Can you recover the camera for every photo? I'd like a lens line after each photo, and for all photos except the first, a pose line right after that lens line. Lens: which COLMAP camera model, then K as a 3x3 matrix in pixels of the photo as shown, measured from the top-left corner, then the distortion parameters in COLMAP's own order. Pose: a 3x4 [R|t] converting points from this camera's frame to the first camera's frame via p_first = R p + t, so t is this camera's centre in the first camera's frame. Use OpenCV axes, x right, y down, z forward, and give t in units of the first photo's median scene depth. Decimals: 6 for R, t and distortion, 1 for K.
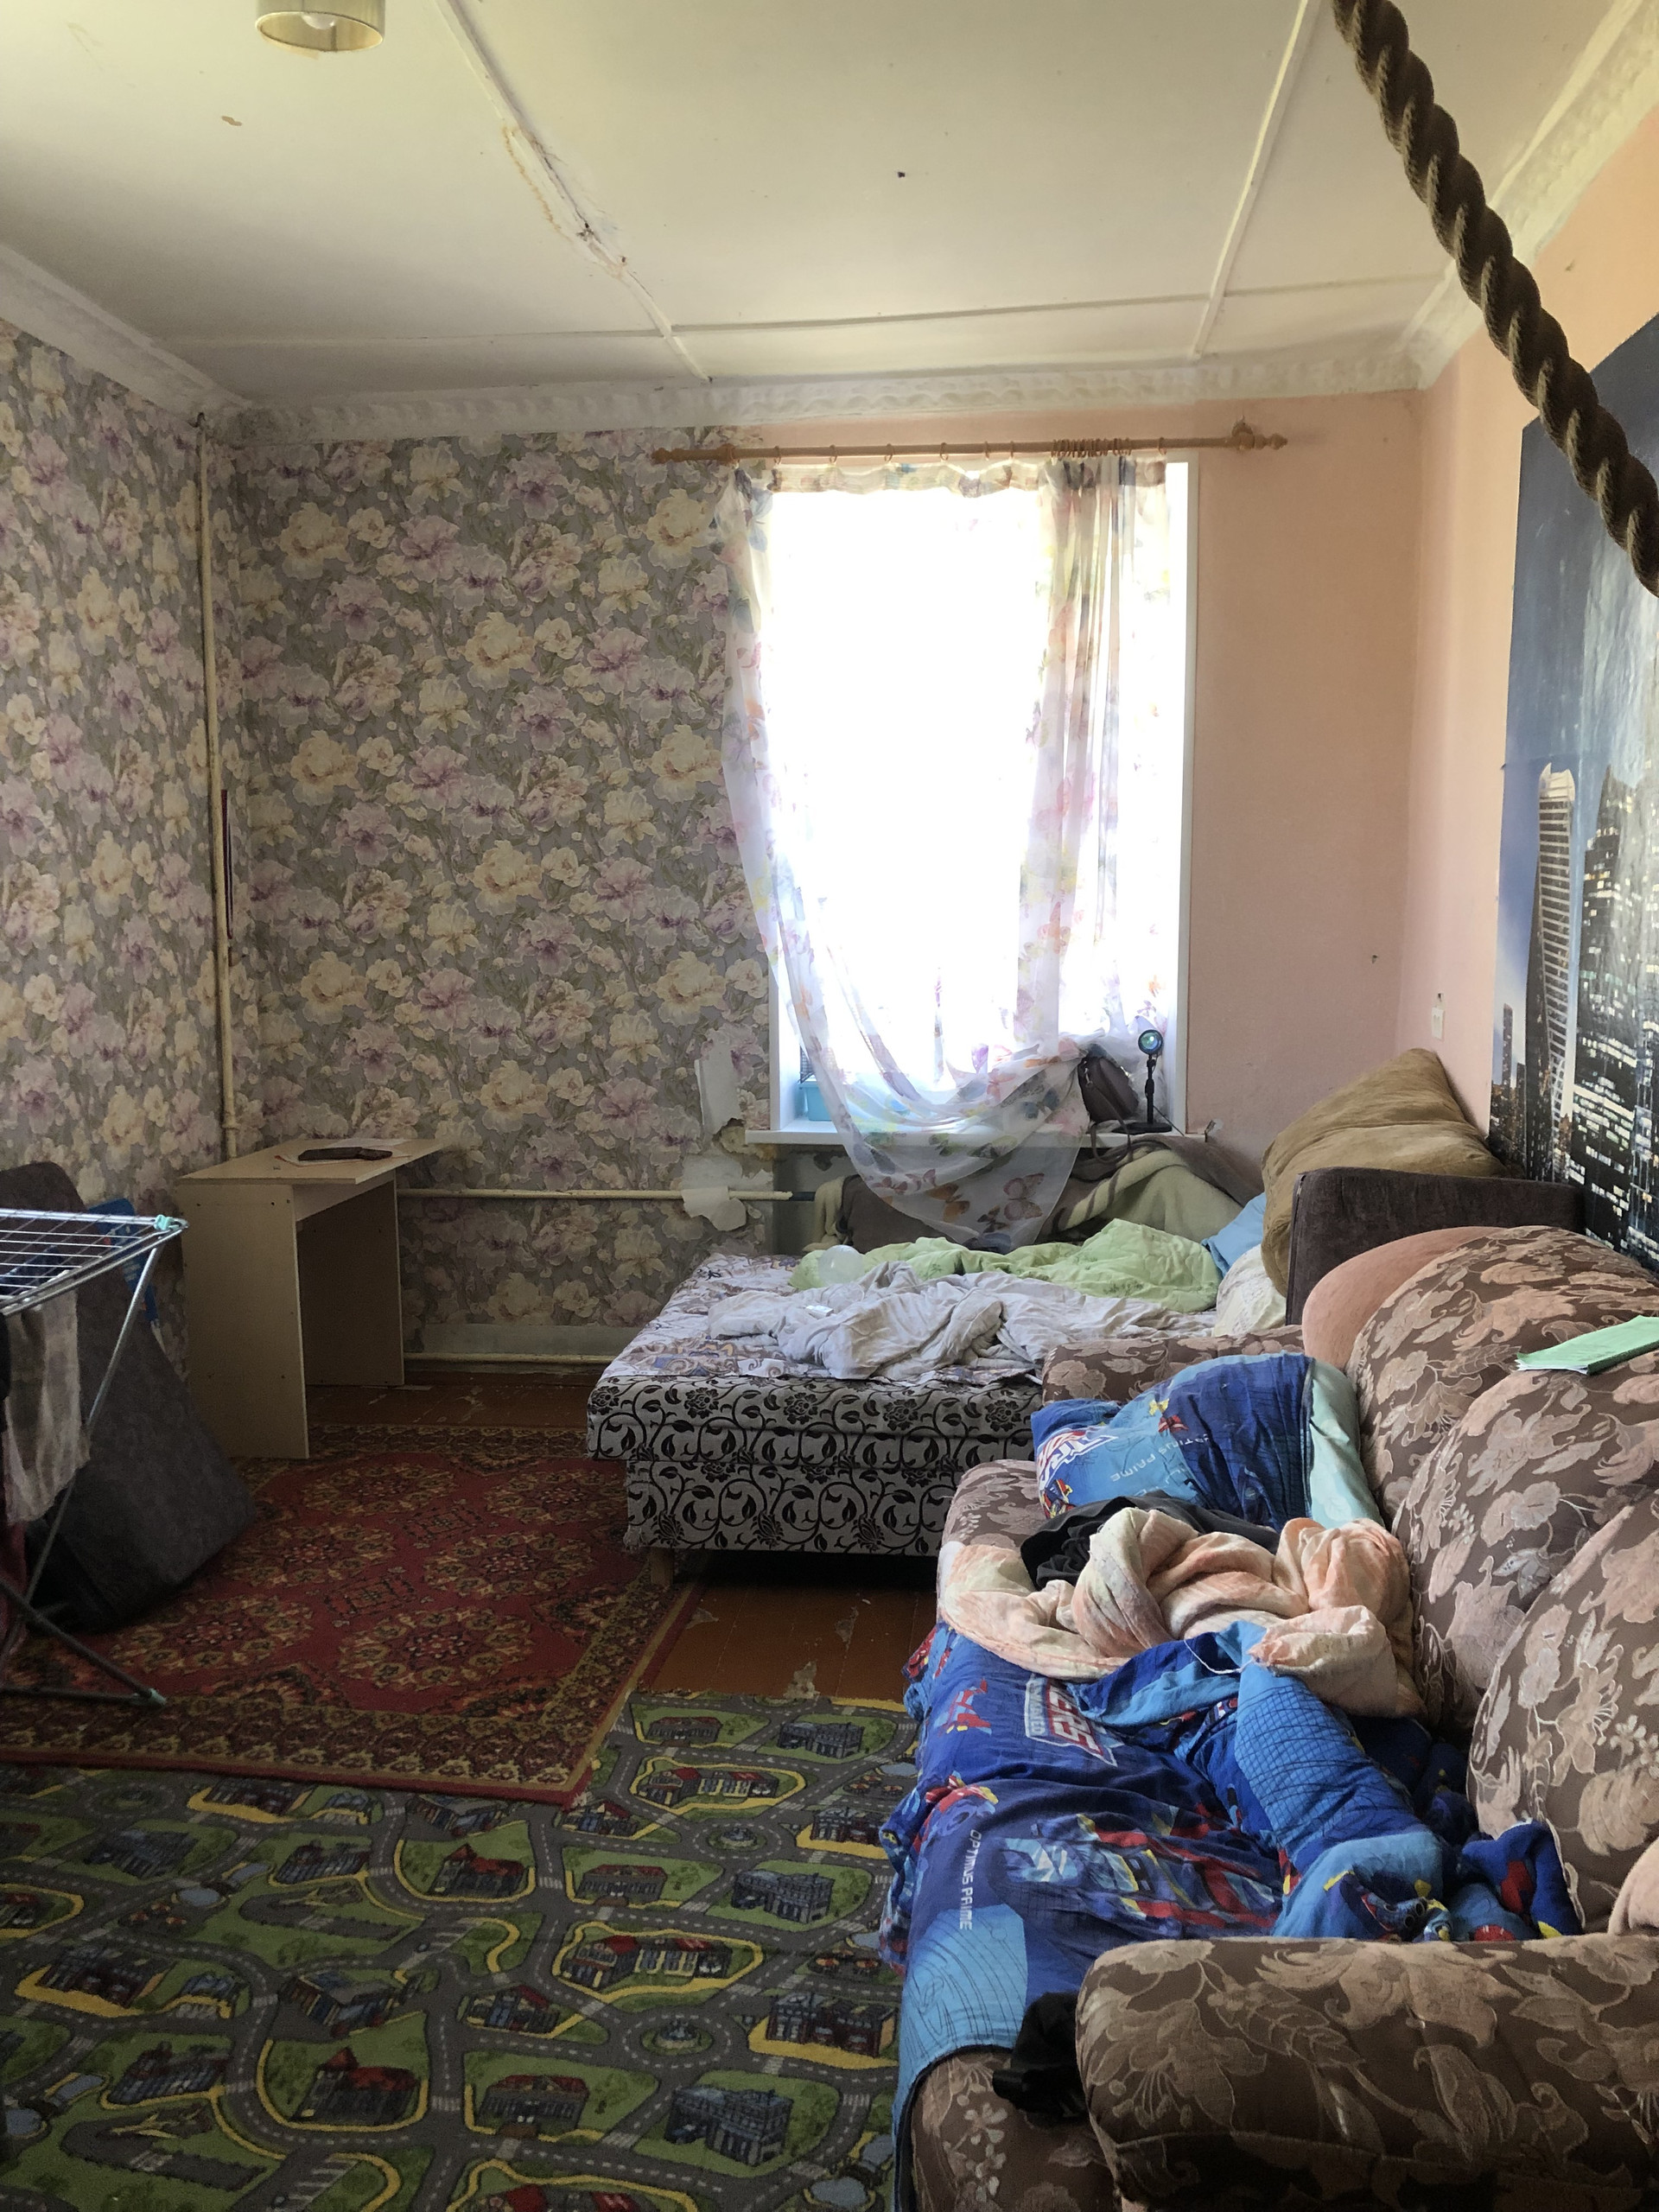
lens RADIAL K [[1864.8, 0, 821.0], [0, 1864.8, 1107.4], [0, 0, 1]] dist [0.081472, -0.067926]
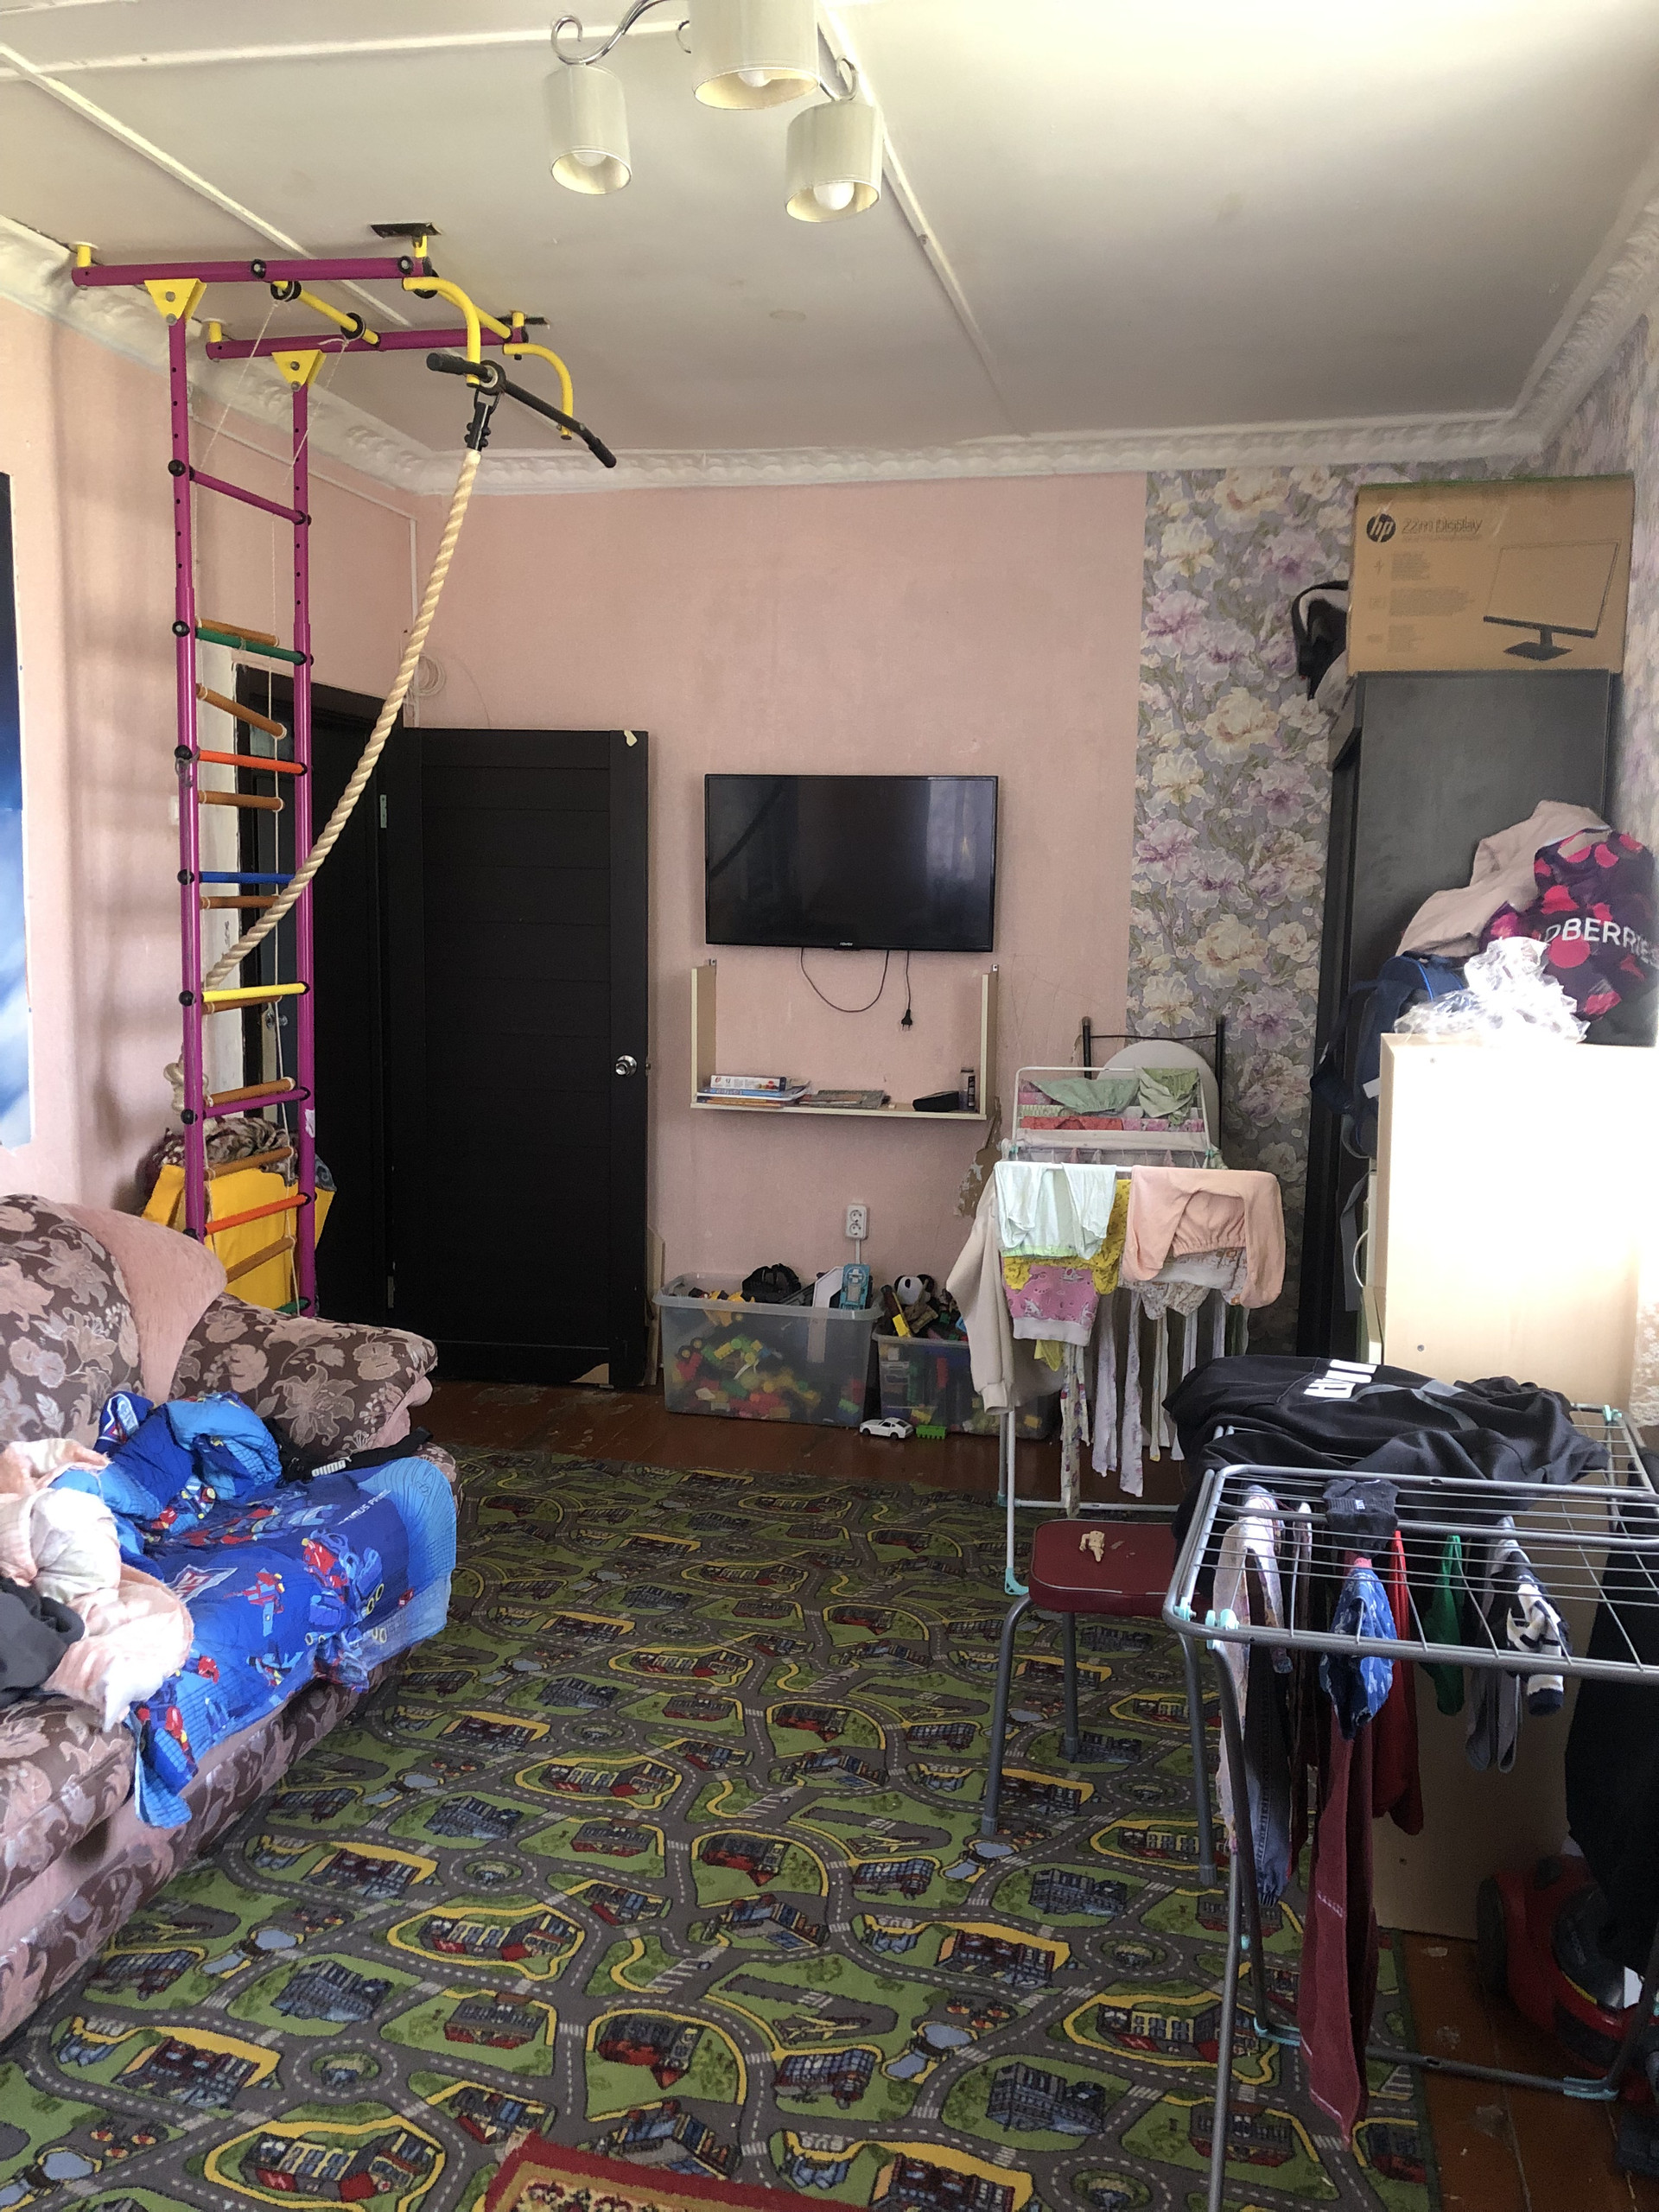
lens RADIAL K [[1864.8, 0, 821.0], [0, 1864.8, 1107.4], [0, 0, 1]] dist [0.081472, -0.067926]
pose [[-0.994521, -0.021691, 0.102258, -0.375891], [0.002778, 0.972405, 0.233284, -0.253146], [-0.104496, 0.232290, -0.967017, 1.917115]]
